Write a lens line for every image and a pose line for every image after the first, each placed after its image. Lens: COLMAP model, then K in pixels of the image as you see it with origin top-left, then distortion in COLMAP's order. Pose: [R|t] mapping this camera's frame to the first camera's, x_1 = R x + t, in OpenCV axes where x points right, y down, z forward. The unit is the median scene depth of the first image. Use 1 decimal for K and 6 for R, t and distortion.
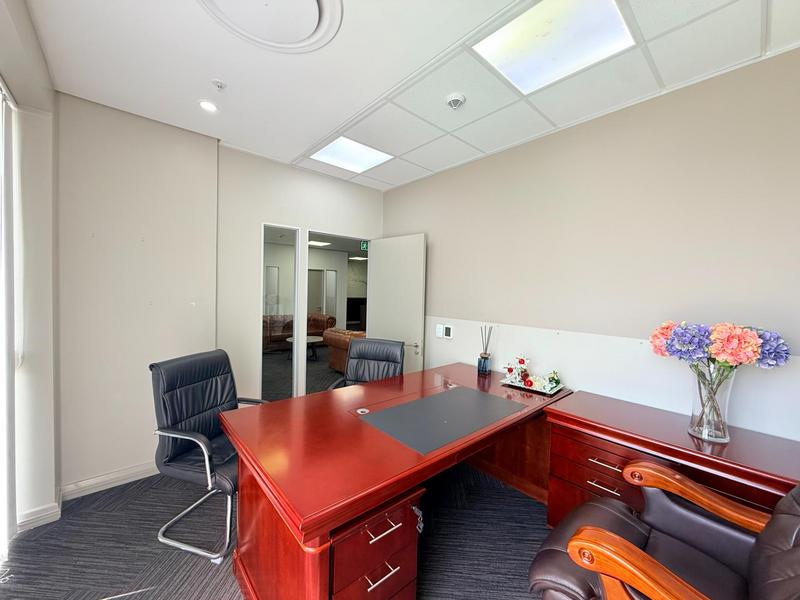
lens RADIAL K [[317.5, 0, 398.2], [0, 317.5, 301.3], [0, 0, 1]] dist [-0.000008, 0.000483]
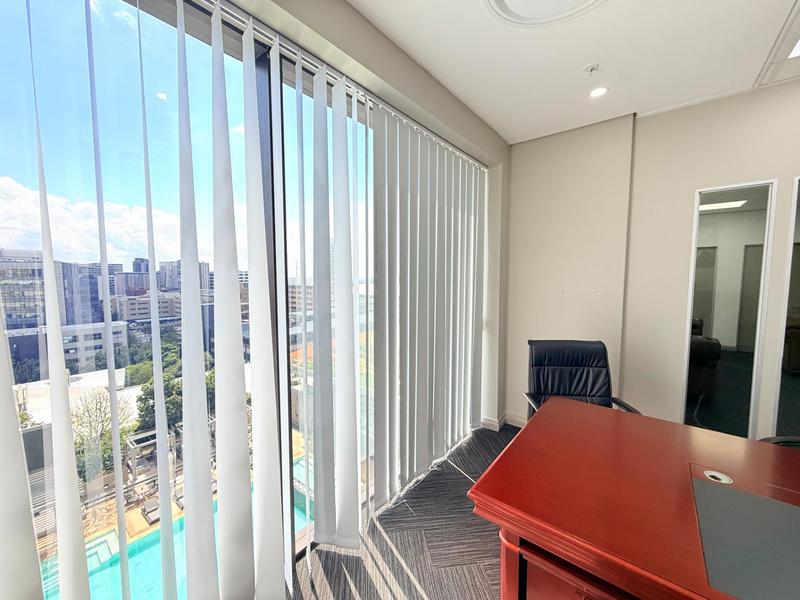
lens RADIAL K [[317.5, 0, 398.2], [0, 317.5, 301.3], [0, 0, 1]] dist [-0.000008, 0.000483]
pose [[0.166996, 0.049389, -0.984720, 0.306360], [-0.026215, 0.998614, 0.045640, 0.001760], [0.985609, 0.018193, 0.168059, 0.245910]]
